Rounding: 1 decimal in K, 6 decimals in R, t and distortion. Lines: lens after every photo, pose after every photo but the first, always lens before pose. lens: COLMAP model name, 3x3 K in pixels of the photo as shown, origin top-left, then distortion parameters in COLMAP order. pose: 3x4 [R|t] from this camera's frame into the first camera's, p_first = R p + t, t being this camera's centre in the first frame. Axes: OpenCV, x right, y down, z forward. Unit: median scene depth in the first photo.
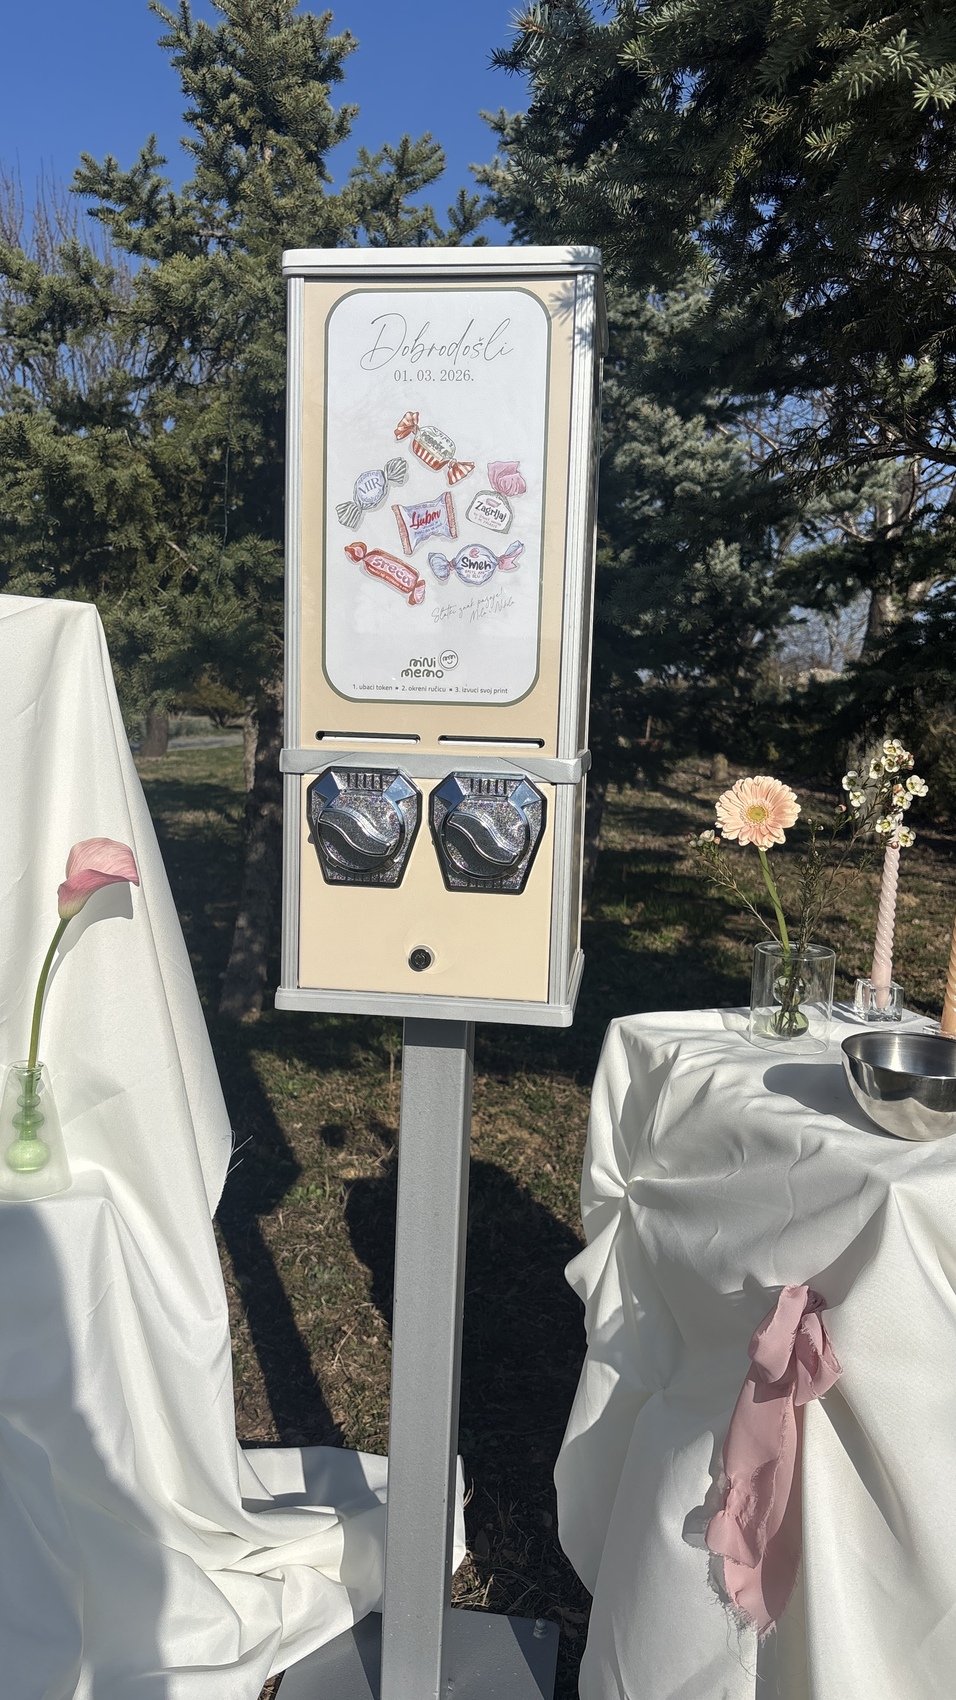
lens RADIAL K [[1276.1, 0, 471.6], [0, 1276.1, 872.5], [0, 0, 1]] dist [0.057775, -0.098090]
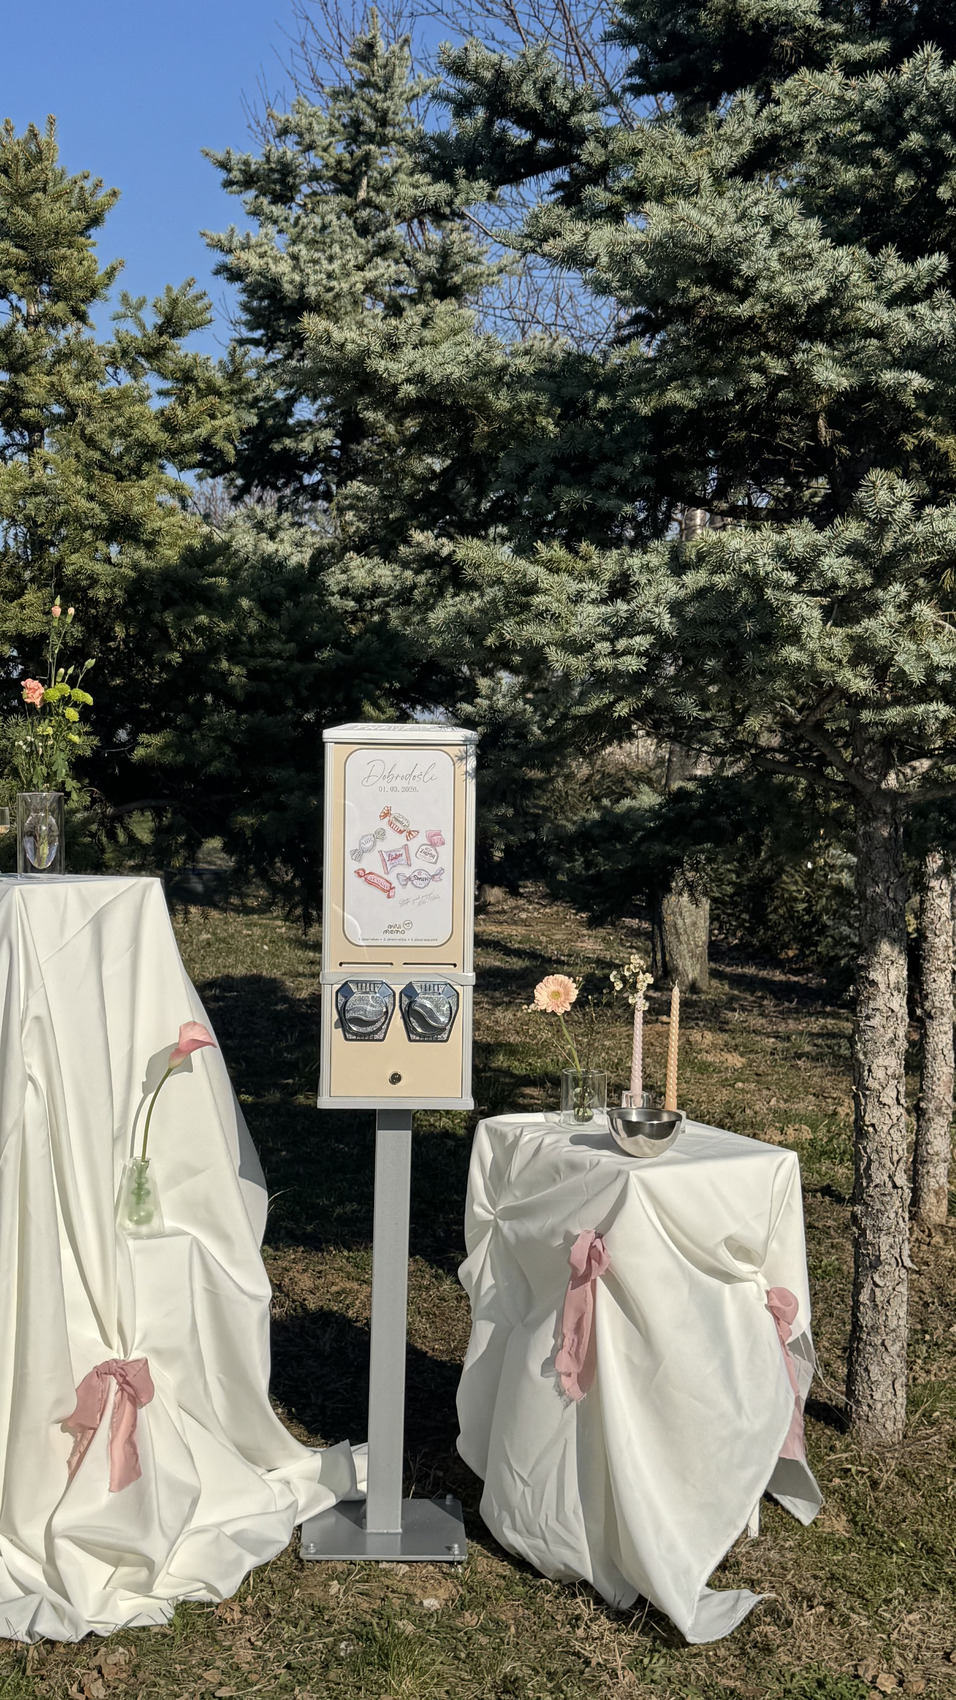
lens RADIAL K [[2148.5, 0, 478.0], [0, 2148.5, 850.0], [0, 0, 1]] dist [0.126257, 0.003946]
pose [[0.981853, -0.020133, 0.188569, -0.499628], [0.037222, 0.995467, -0.087523, 0.013562], [-0.185952, 0.092953, 0.978152, -2.140660]]
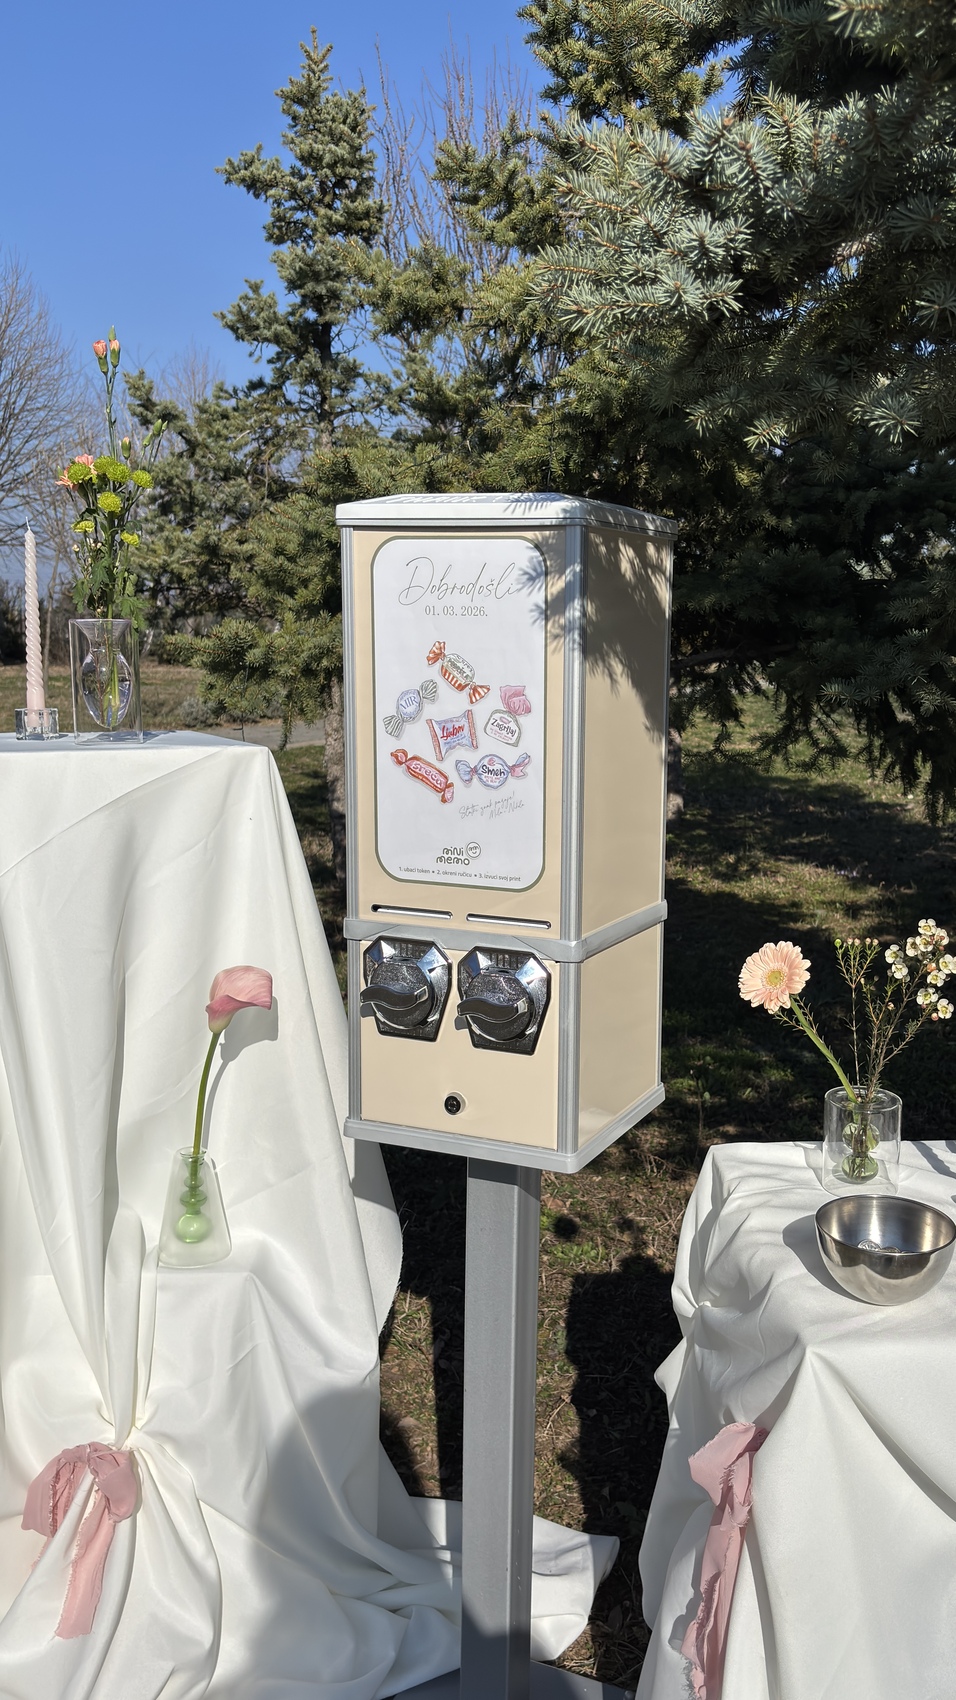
lens RADIAL K [[1478.0, 0, 623.4], [0, 1478.0, 880.3], [0, 0, 1]] dist [0.136181, -0.211579]
pose [[0.969757, 0.032680, -0.241874, 0.405287], [-0.024926, 0.999075, 0.035050, -0.175467], [0.242796, -0.027961, 0.969674, -0.246762]]
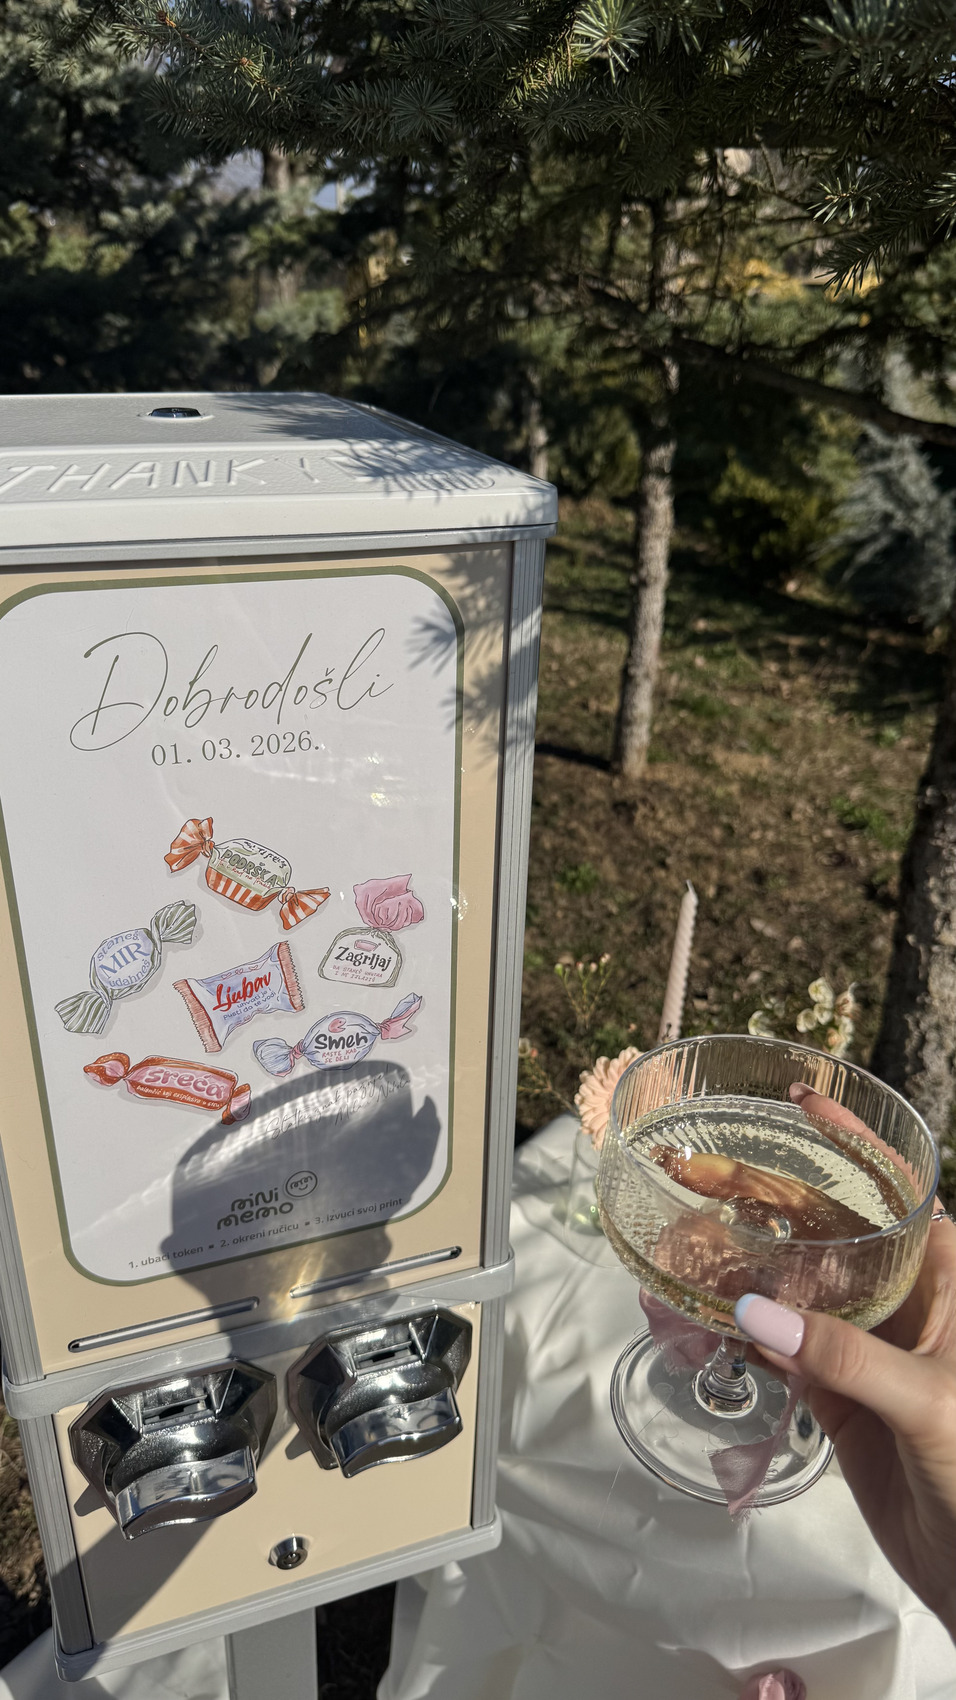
lens RADIAL K [[1191.9, 0, 478.0], [0, 1191.9, 850.0], [0, 0, 1]] dist [0.161639, -0.228780]
pose [[0.887483, -0.204324, 0.413069, -0.130198], [0.057460, 0.938404, 0.340728, -0.450950], [-0.457245, -0.278656, 0.844558, 0.505261]]
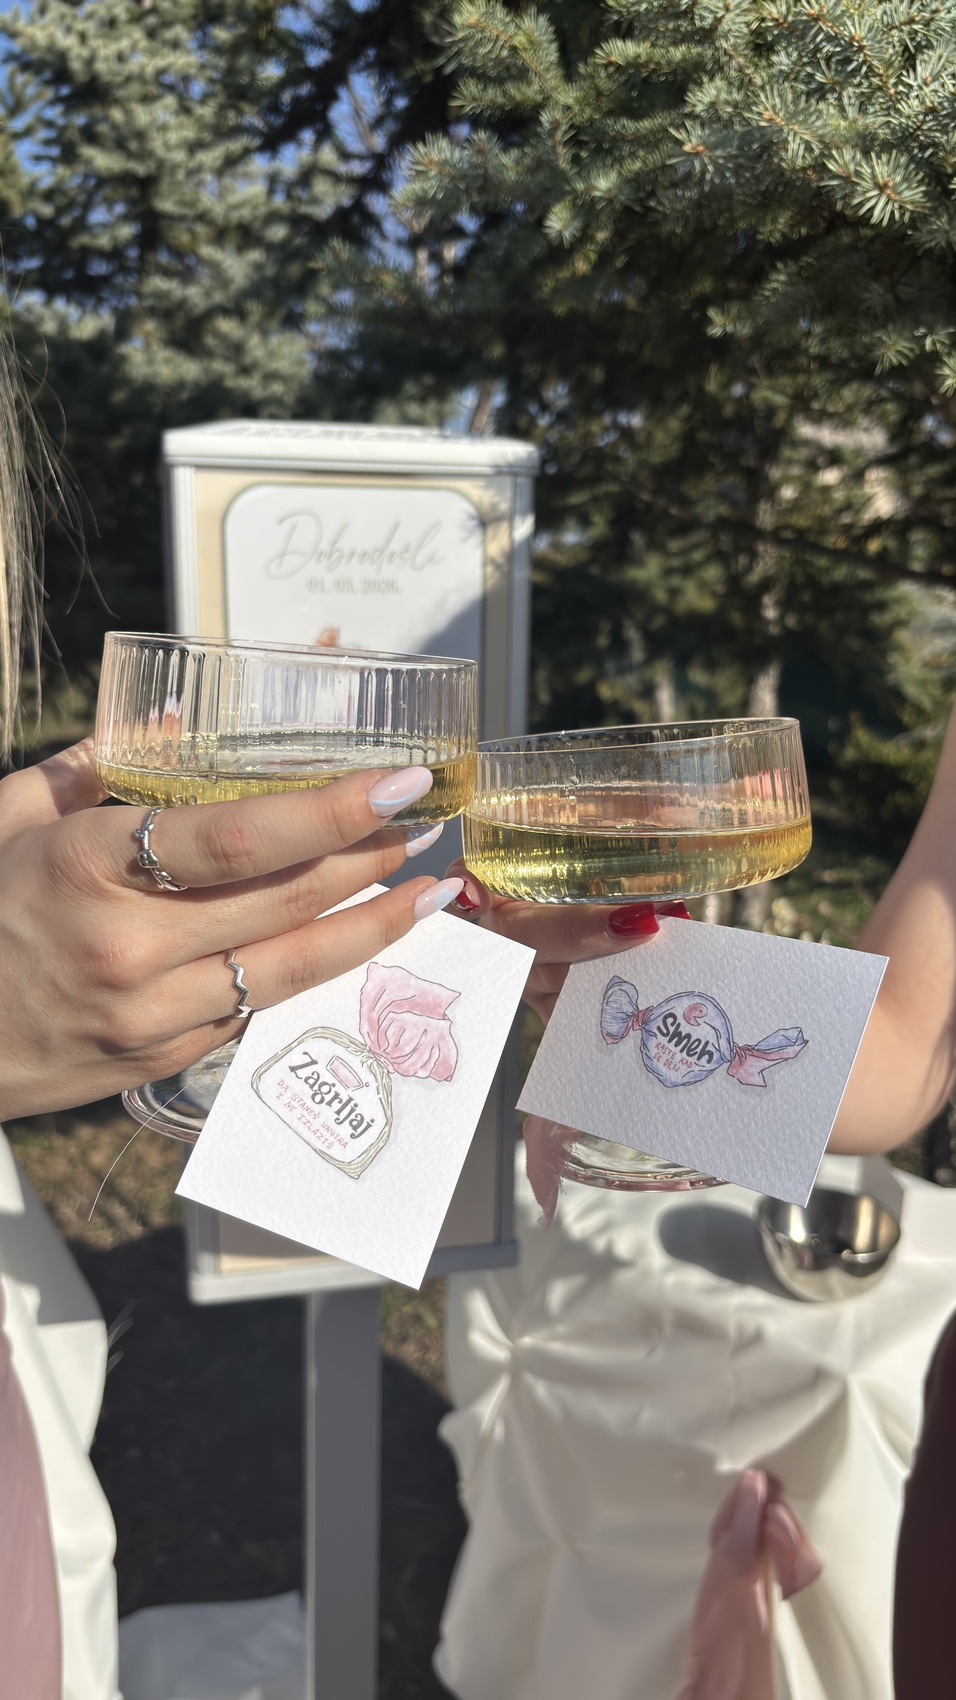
lens RADIAL K [[1289.5, 0, 478.0], [0, 1289.5, 850.0], [0, 0, 1]] dist [0.080289, -0.124138]
pose [[0.931133, -0.090571, 0.353255, -0.249130], [0.059969, 0.993510, 0.096655, -0.260542], [-0.359716, -0.068814, 0.930521, 0.129911]]
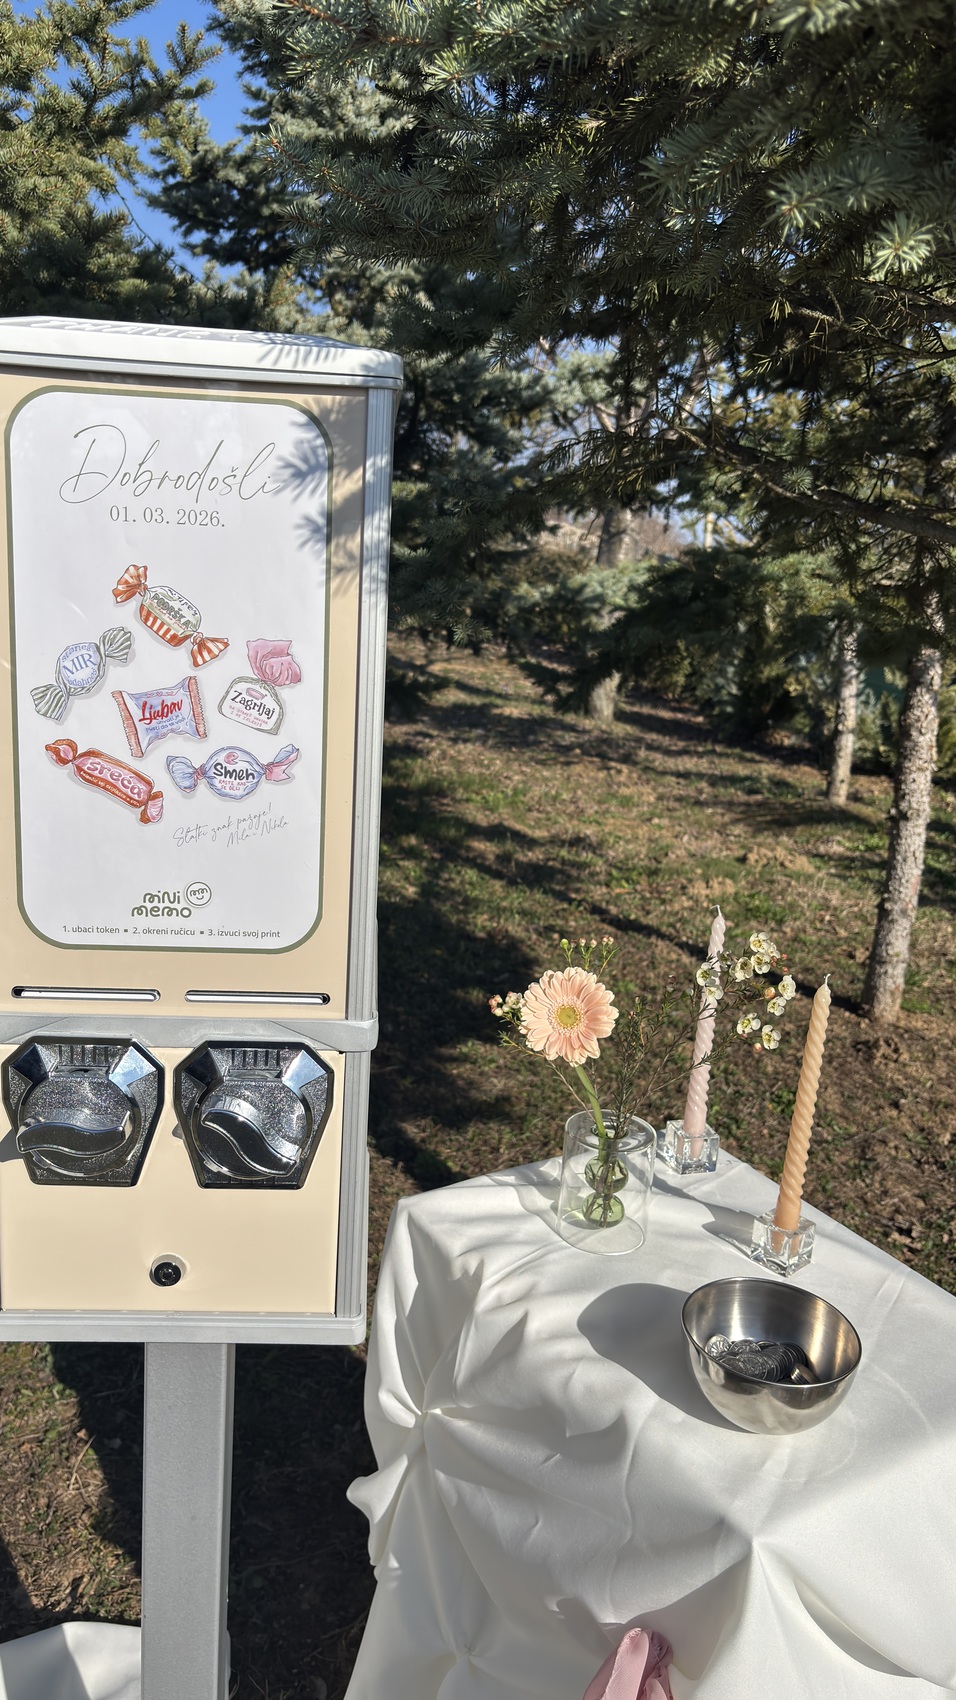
lens RADIAL K [[1272.0, 0, 478.0], [0, 1272.0, 850.0], [0, 0, 1]] dist [0.089564, -0.119554]
pose [[0.978424, -0.020918, 0.205544, -0.009994], [-0.000379, 0.994678, 0.103031, -0.248716], [-0.206605, -0.100886, 0.973209, 0.225622]]
